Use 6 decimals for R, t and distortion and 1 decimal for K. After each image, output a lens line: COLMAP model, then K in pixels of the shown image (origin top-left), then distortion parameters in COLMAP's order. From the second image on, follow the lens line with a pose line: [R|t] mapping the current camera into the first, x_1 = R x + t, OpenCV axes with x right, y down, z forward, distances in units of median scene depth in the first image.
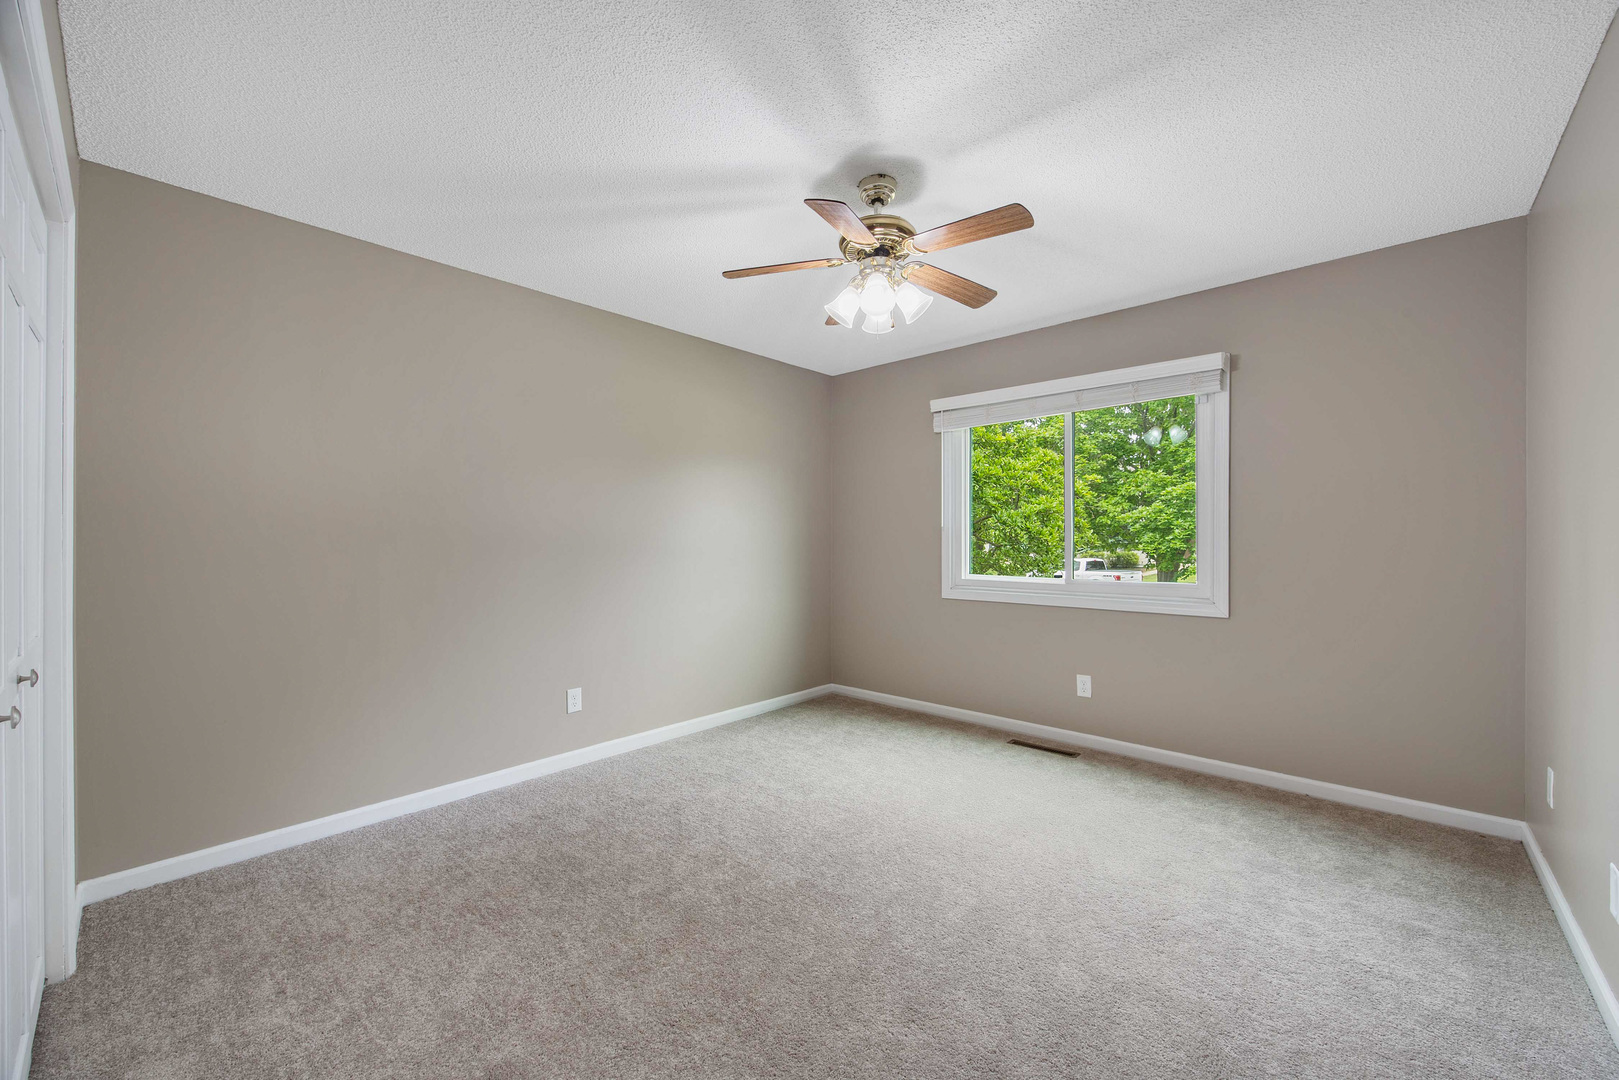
lens RADIAL K [[628.6, 0, 809.5], [0, 628.6, 540.0], [0, 0, 1]] dist [-0.000428, -0.000068]
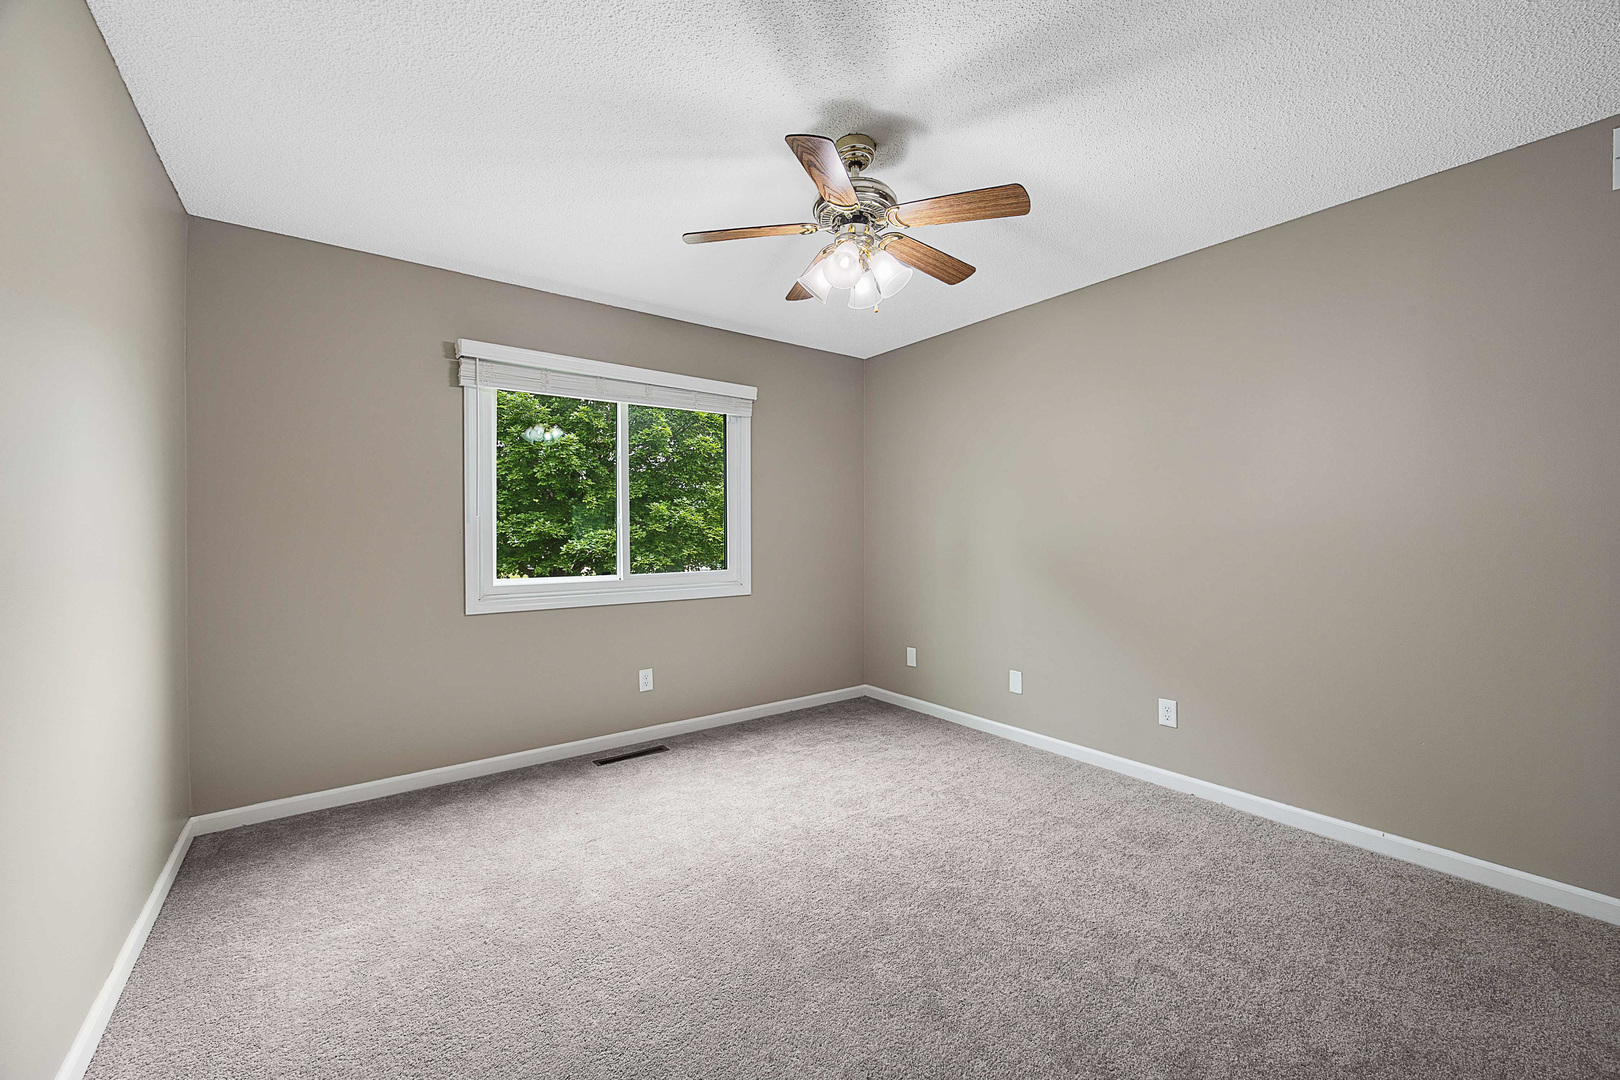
lens RADIAL K [[629.0, 0, 810.0], [0, 629.0, 540.0], [0, 0, 1]] dist [-0.000428, -0.000068]
pose [[0.191965, -0.001956, 0.981400, -0.533027], [0.010491, 0.999945, -0.000059, 0.012918], [-0.981346, 0.010307, 0.191975, 0.591877]]
